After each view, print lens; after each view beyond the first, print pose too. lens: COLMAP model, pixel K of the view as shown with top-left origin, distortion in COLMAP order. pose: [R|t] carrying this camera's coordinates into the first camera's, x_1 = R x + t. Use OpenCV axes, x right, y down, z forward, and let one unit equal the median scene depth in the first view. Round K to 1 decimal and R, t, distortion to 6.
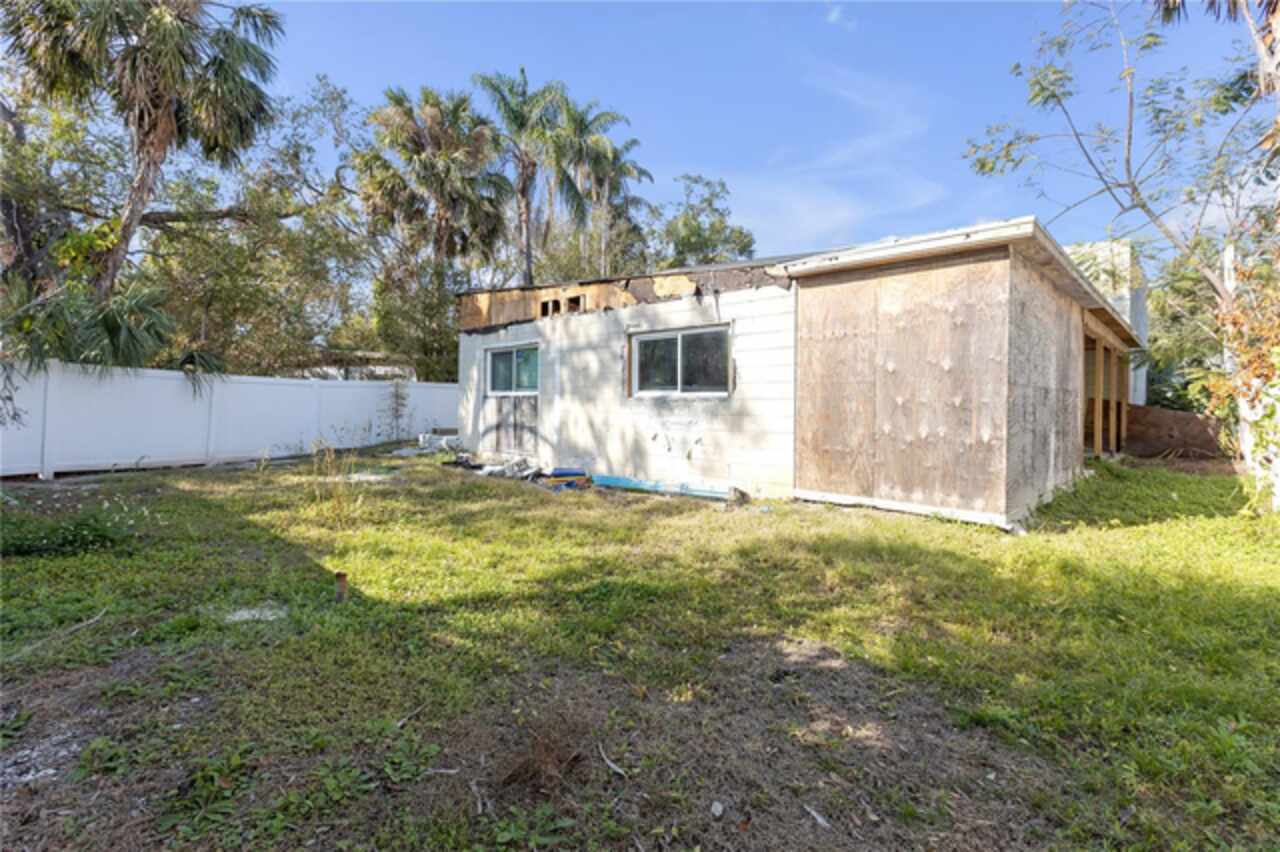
lens RADIAL K [[590.1, 0, 638.0], [0, 590.1, 398.9], [0, 0, 1]] dist [-0.001075, -0.000382]
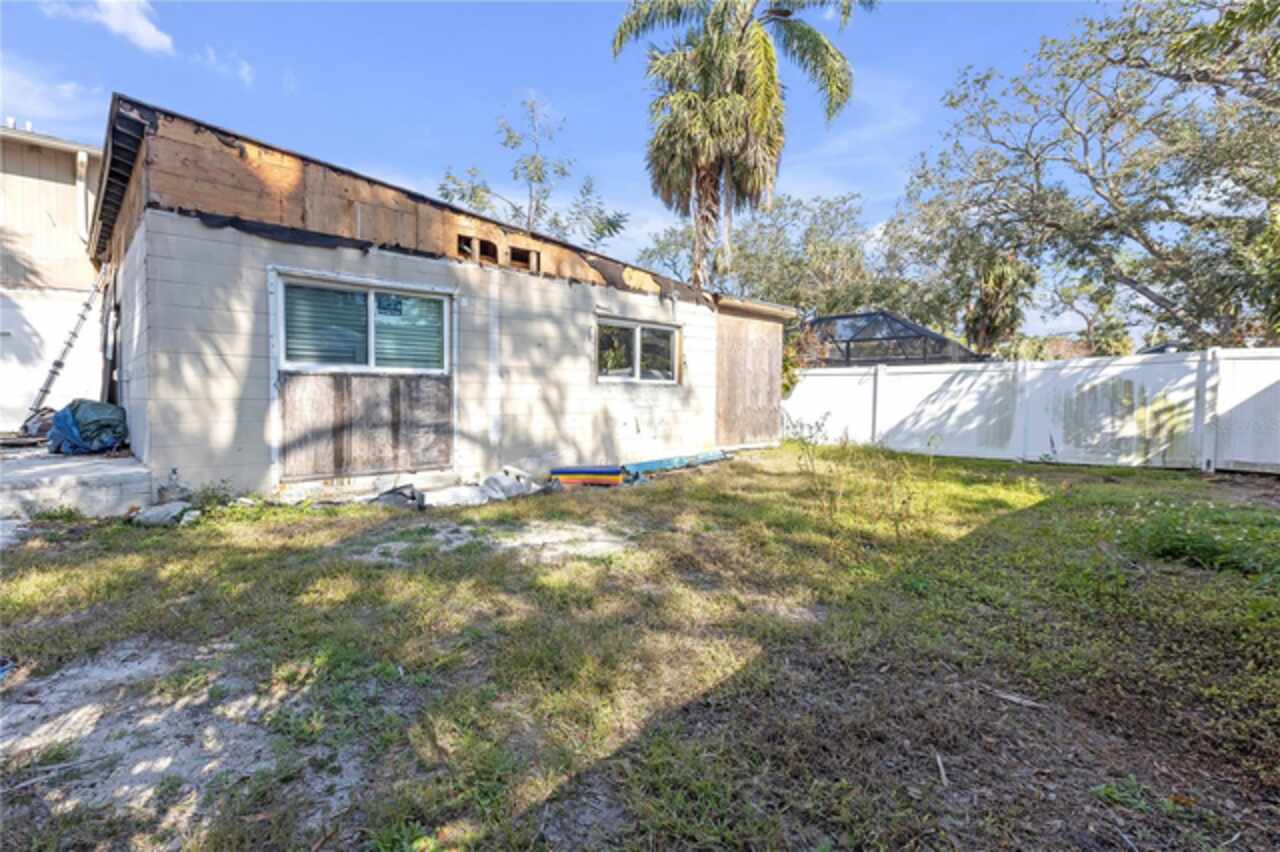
lens RADIAL K [[590.1, 0, 638.0], [0, 590.1, 398.9], [0, 0, 1]] dist [-0.001075, -0.000382]
pose [[-0.006536, -0.014742, 0.999870, -0.901804], [-0.004769, 0.999880, 0.014711, 0.012194], [-0.999967, -0.004672, -0.006606, 0.864130]]
